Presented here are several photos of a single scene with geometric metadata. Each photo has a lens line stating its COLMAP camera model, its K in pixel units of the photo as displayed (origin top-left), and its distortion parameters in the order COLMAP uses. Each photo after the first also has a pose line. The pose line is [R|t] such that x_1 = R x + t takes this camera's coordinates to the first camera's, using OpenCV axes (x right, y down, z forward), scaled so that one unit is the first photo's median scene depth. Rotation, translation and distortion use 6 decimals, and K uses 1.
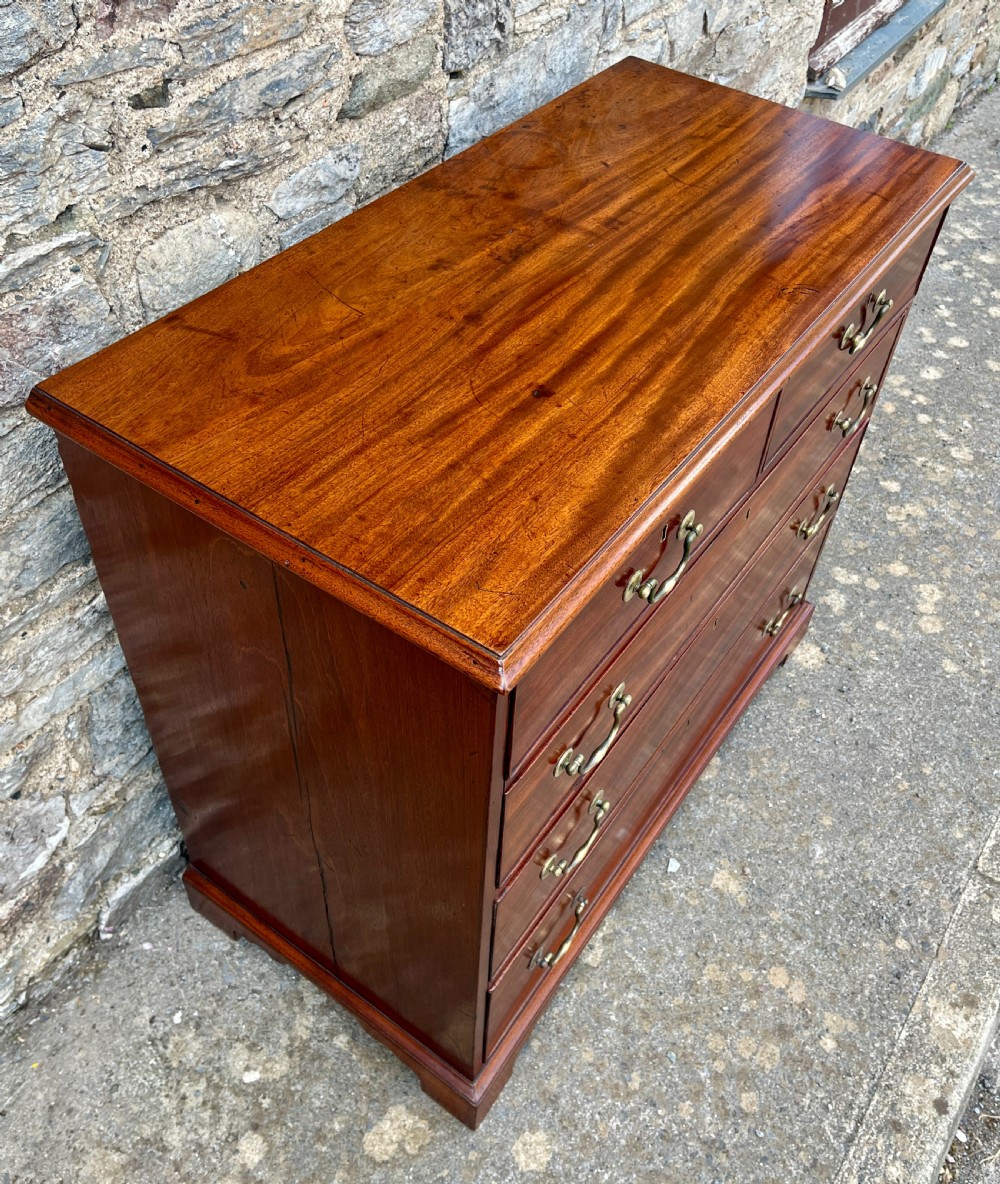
lens RADIAL K [[1083.3, 0, 526.4], [0, 1083.3, 549.0], [0, 0, 1]] dist [0.024575, -0.000555]
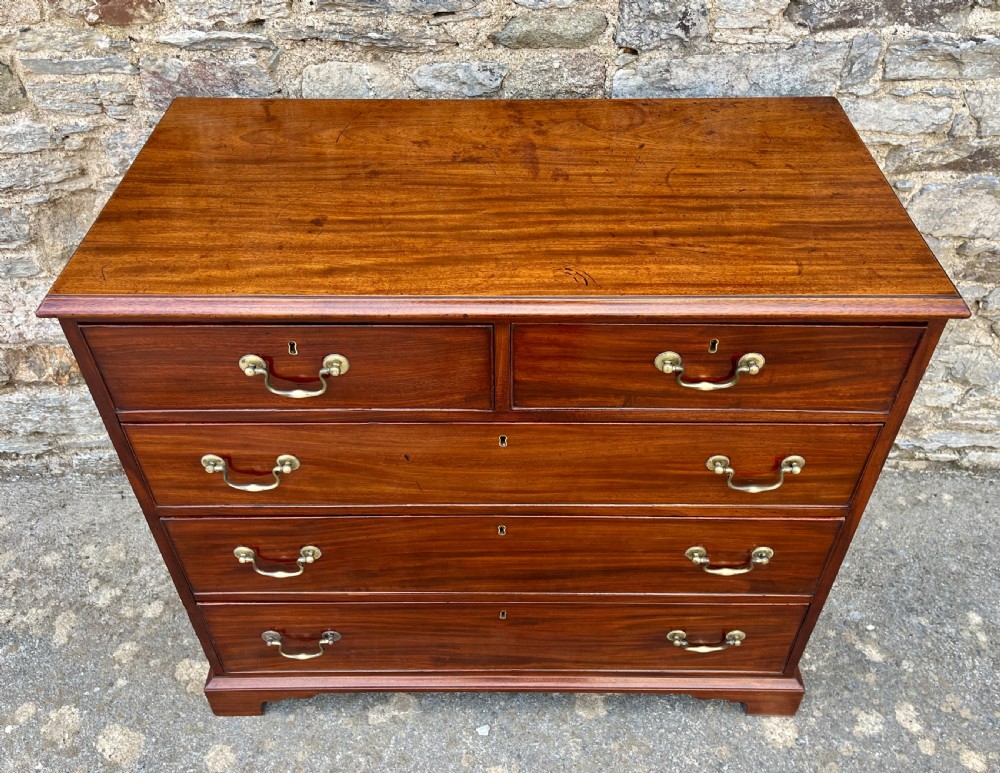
lens RADIAL K [[869.3, 0, 494.4], [0, 869.3, 353.7], [0, 0, 1]] dist [0.028042, -0.003025]
pose [[0.558760, 0.498974, -0.662429, 0.672703], [-0.559260, 0.816513, 0.143301, -0.205853], [0.612385, 0.290400, 0.735291, 0.267238]]
